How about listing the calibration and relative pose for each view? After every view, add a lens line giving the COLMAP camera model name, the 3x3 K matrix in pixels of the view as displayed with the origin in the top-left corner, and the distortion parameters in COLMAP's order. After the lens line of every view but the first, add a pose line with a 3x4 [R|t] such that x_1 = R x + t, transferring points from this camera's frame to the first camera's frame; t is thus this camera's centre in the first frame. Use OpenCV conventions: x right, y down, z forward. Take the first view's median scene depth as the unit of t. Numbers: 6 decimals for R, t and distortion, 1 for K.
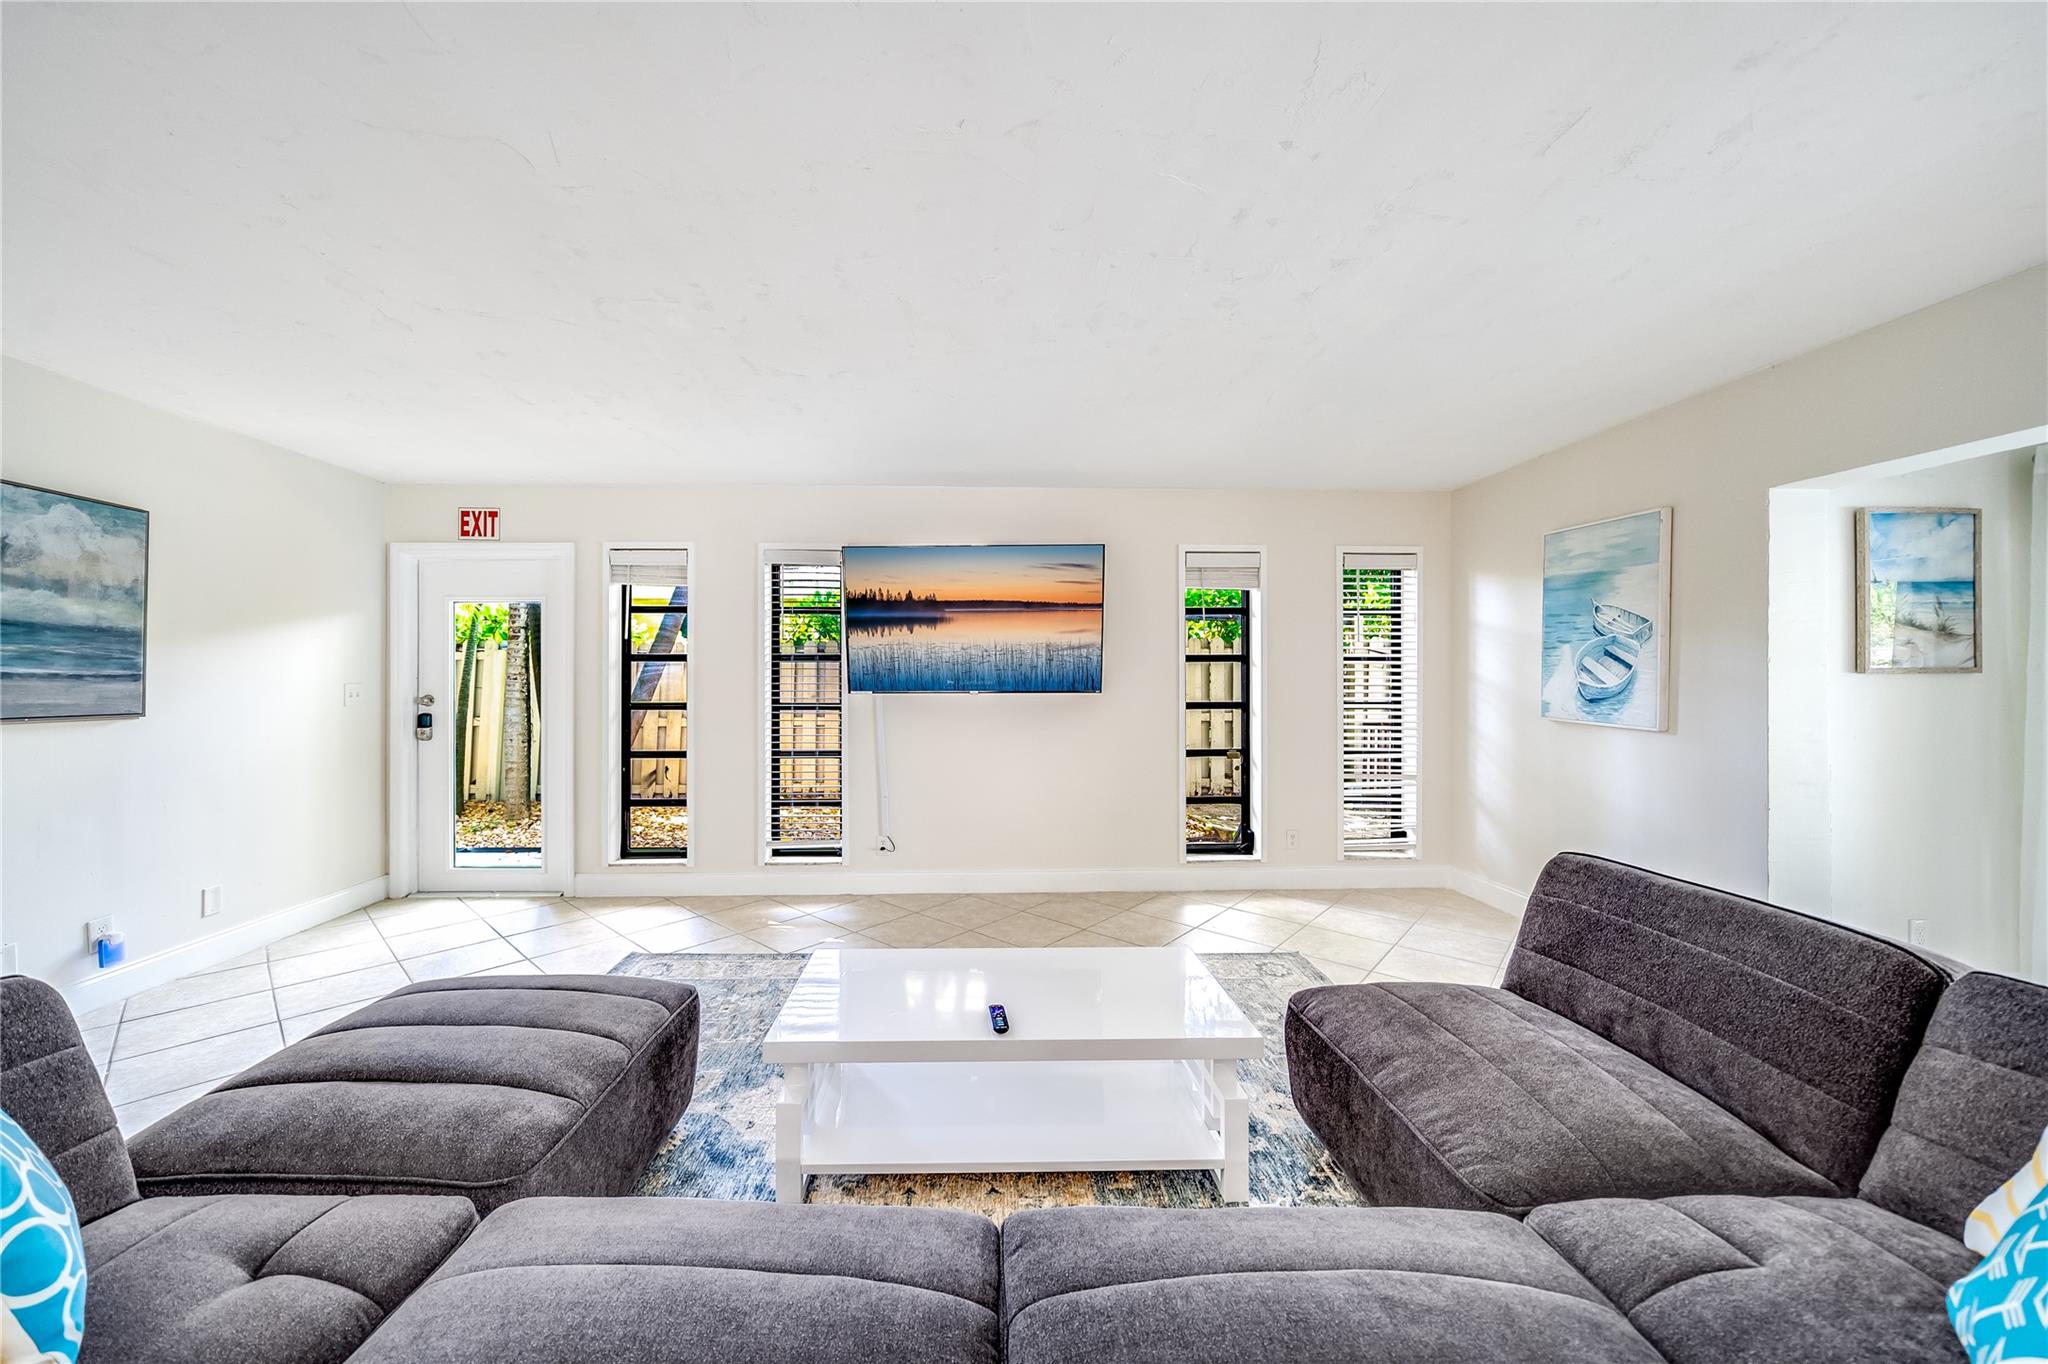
lens RADIAL K [[712.4, 0, 1009.2], [0, 712.4, 677.6], [0, 0, 1]] dist [-0.004752, -0.000092]
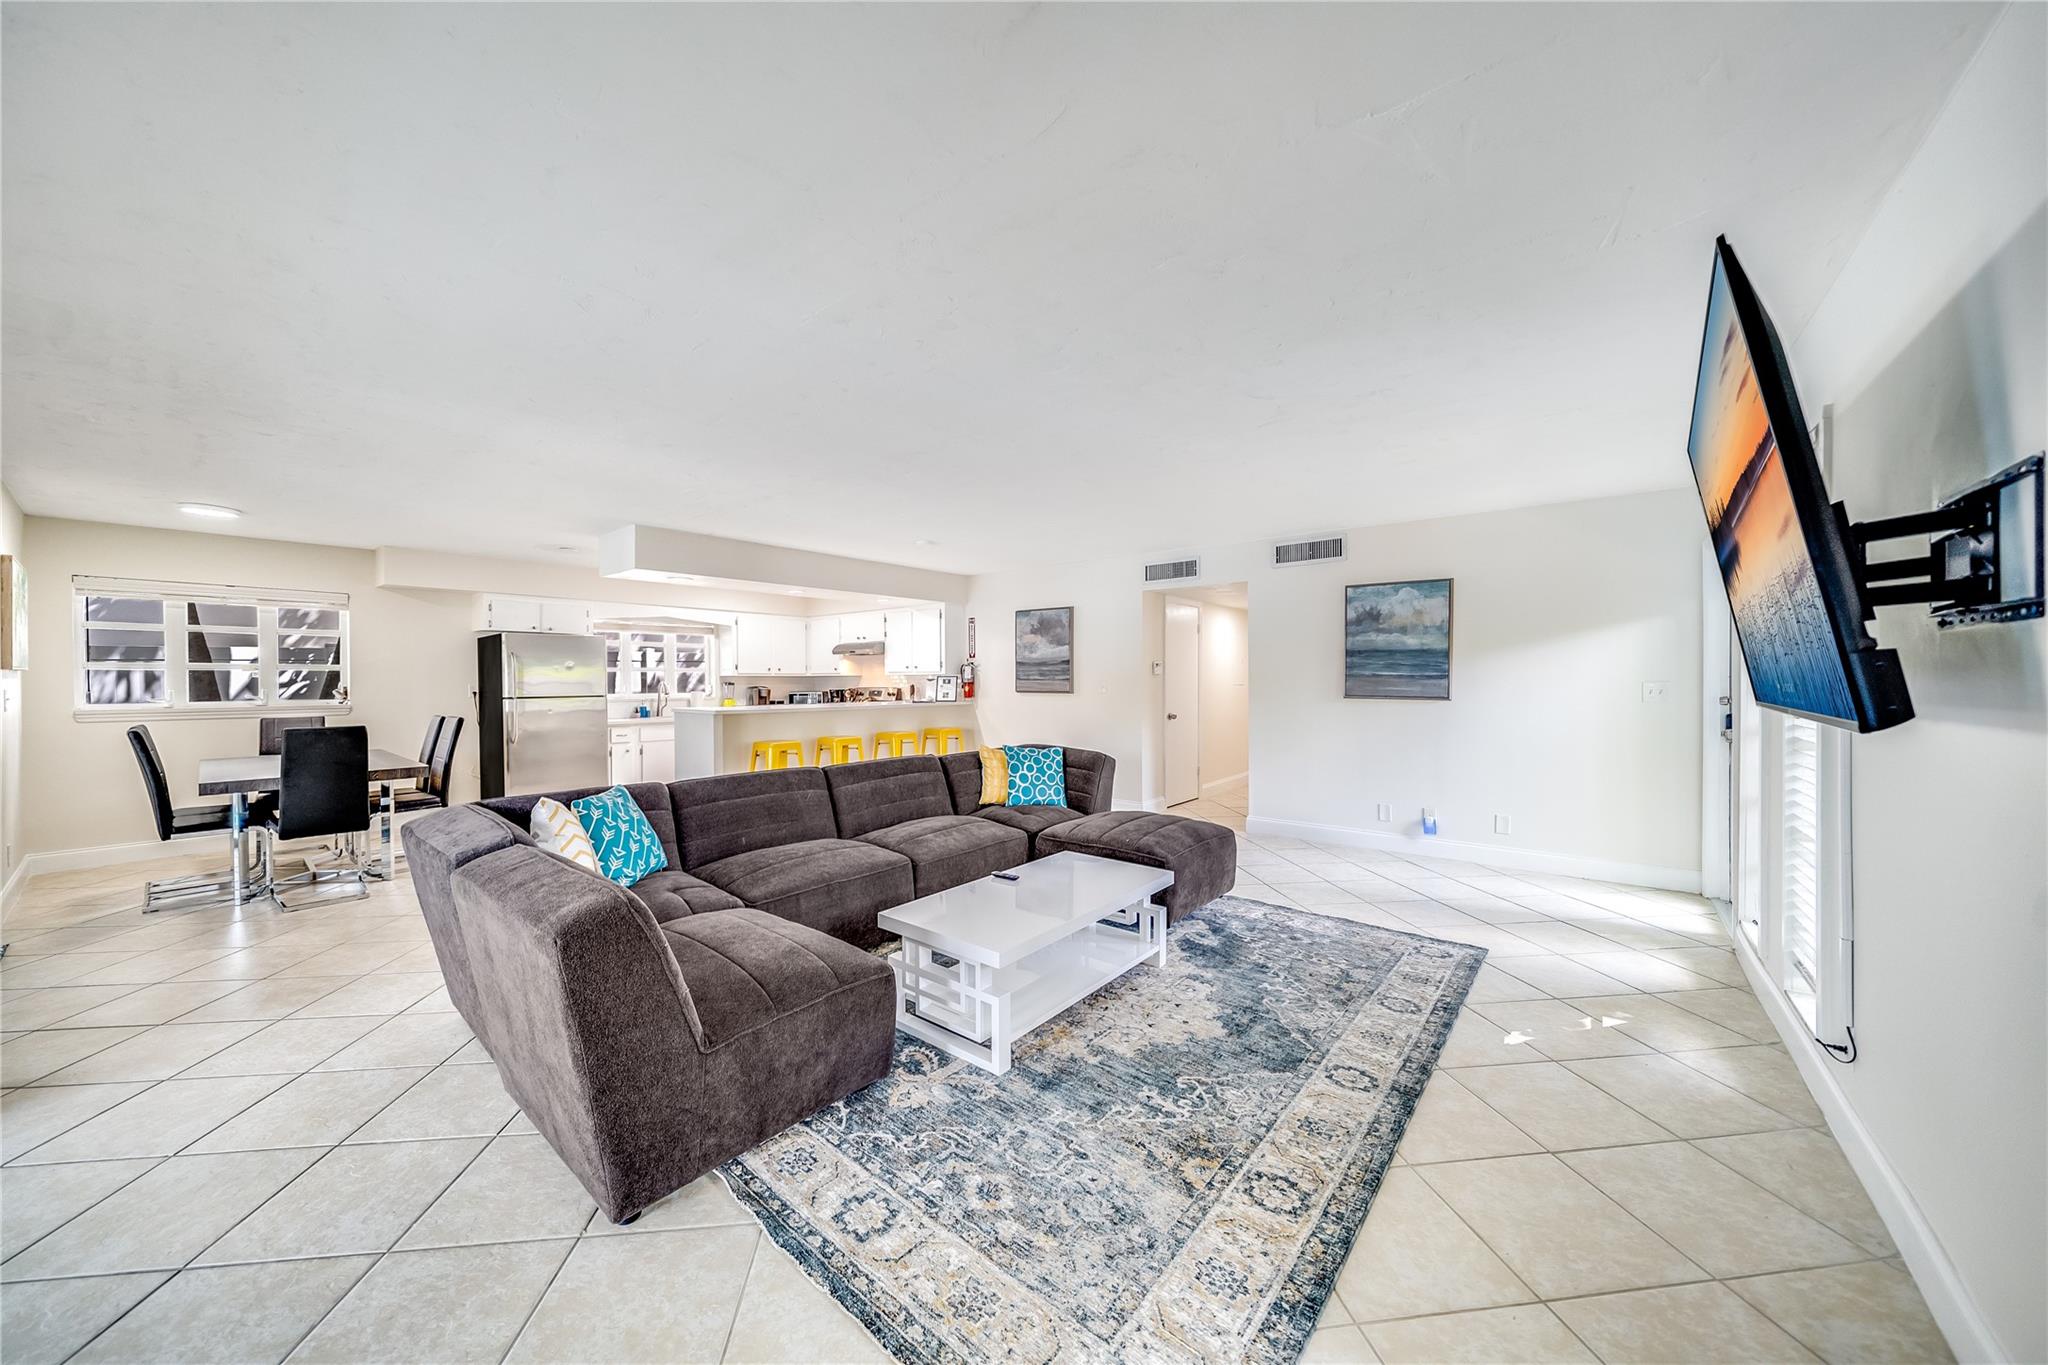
lens RADIAL K [[712.4, 0, 1009.2], [0, 712.4, 678.1], [0, 0, 1]] dist [-0.004752, -0.000092]
pose [[-0.645500, 0.003486, -0.763752, 0.556733], [0.002681, 0.999994, 0.002299, -0.002435], [0.763755, -0.000564, -0.645506, 0.922516]]
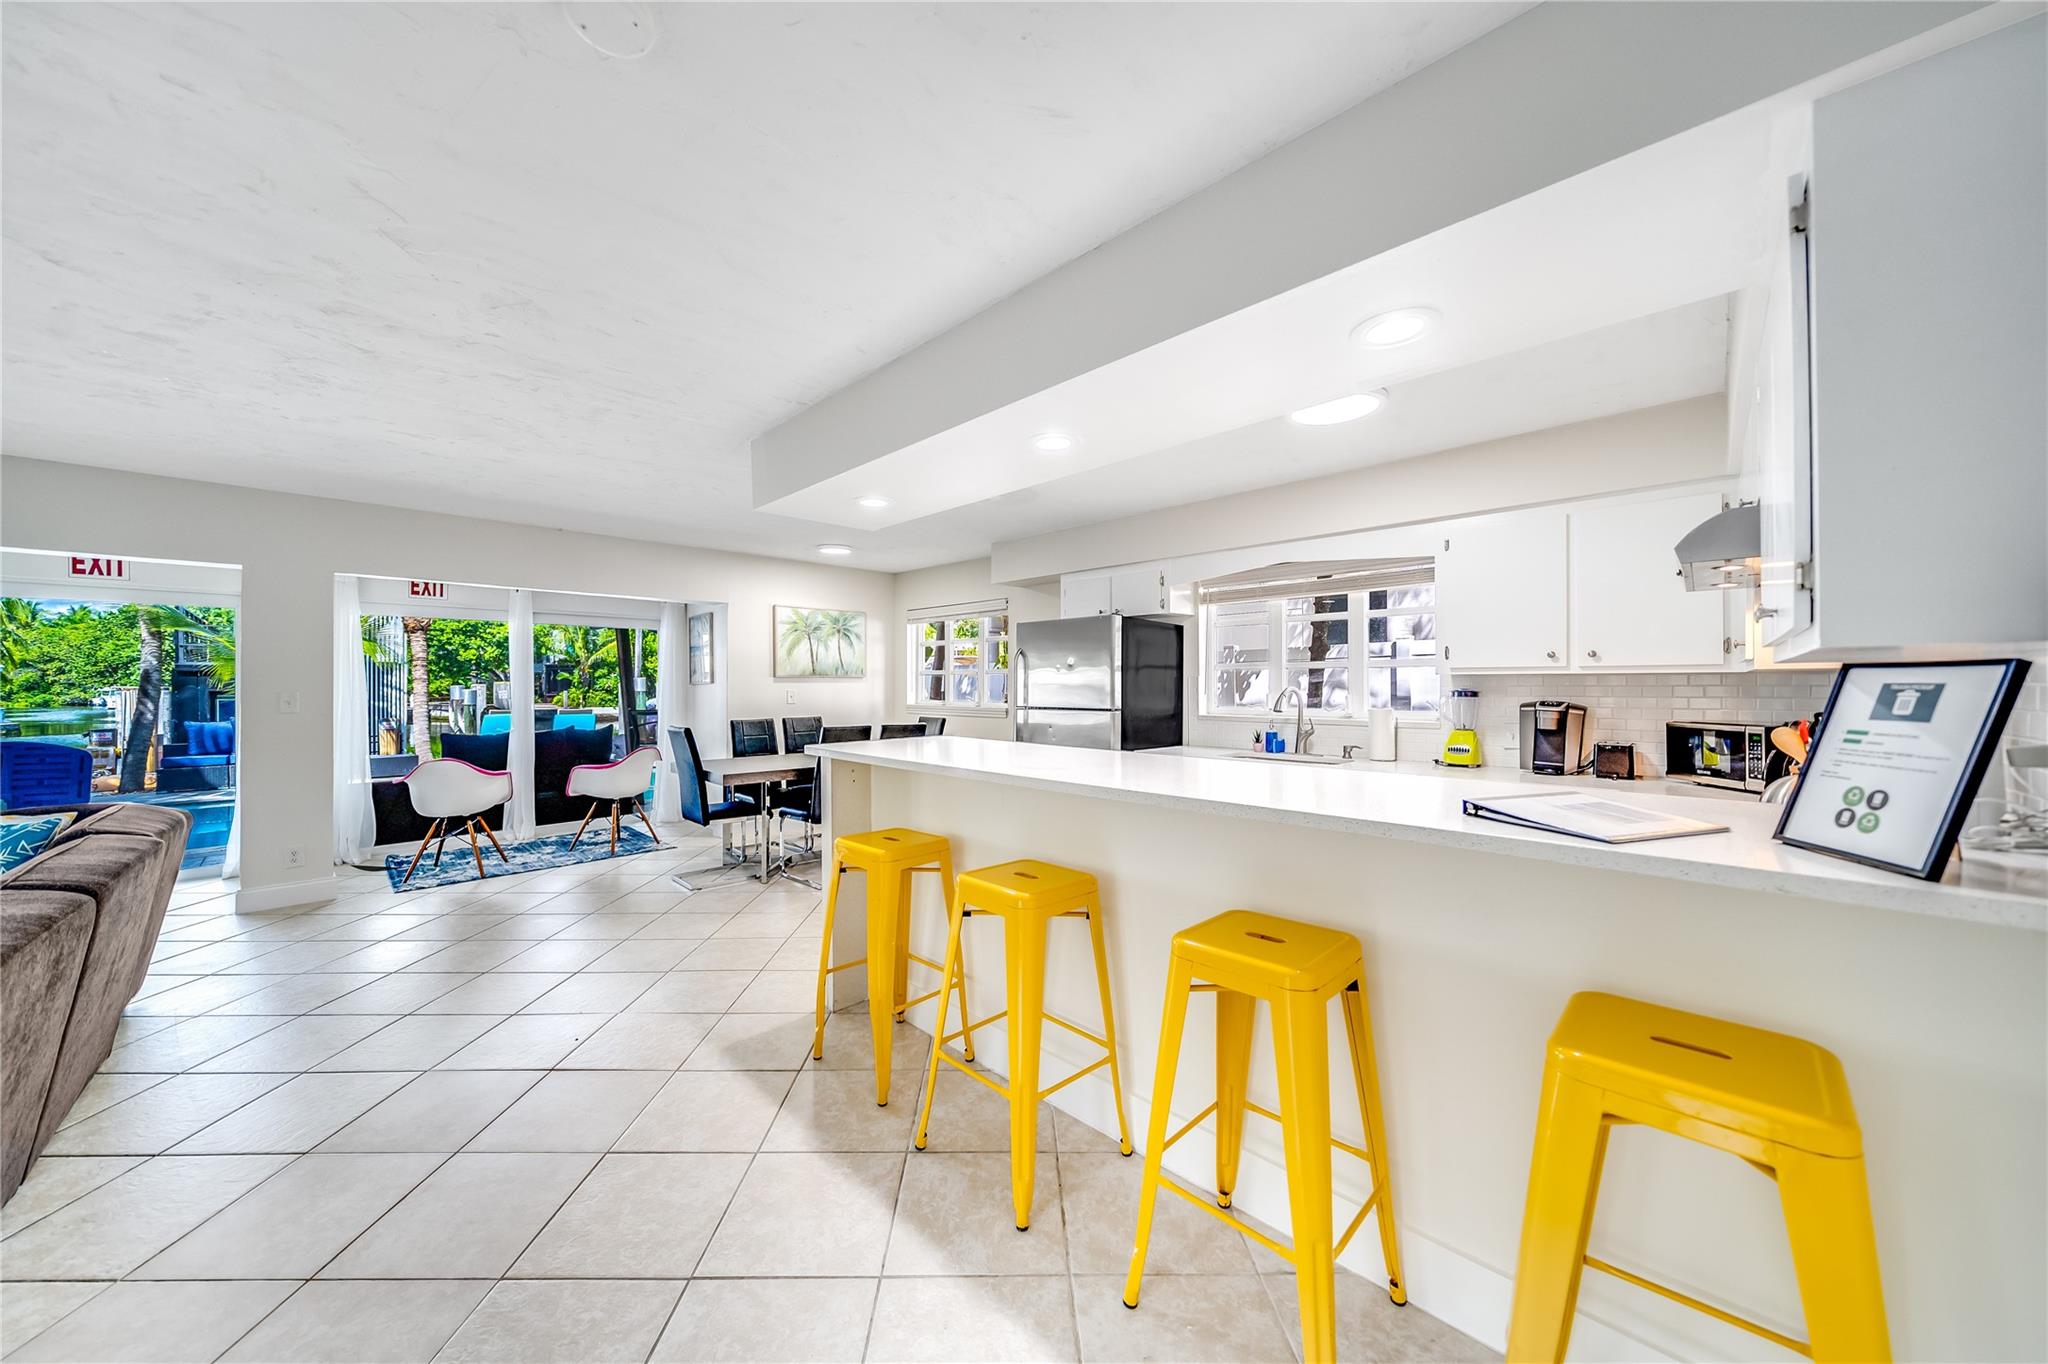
lens RADIAL K [[712.4, 0, 1009.2], [0, 712.4, 677.6], [0, 0, 1]] dist [-0.004752, -0.000092]
pose [[-0.692764, 0.008579, 0.721113, -0.755948], [0.004224, 0.999960, -0.007838, 0.001880], [-0.721152, -0.002384, -0.692773, -0.051817]]
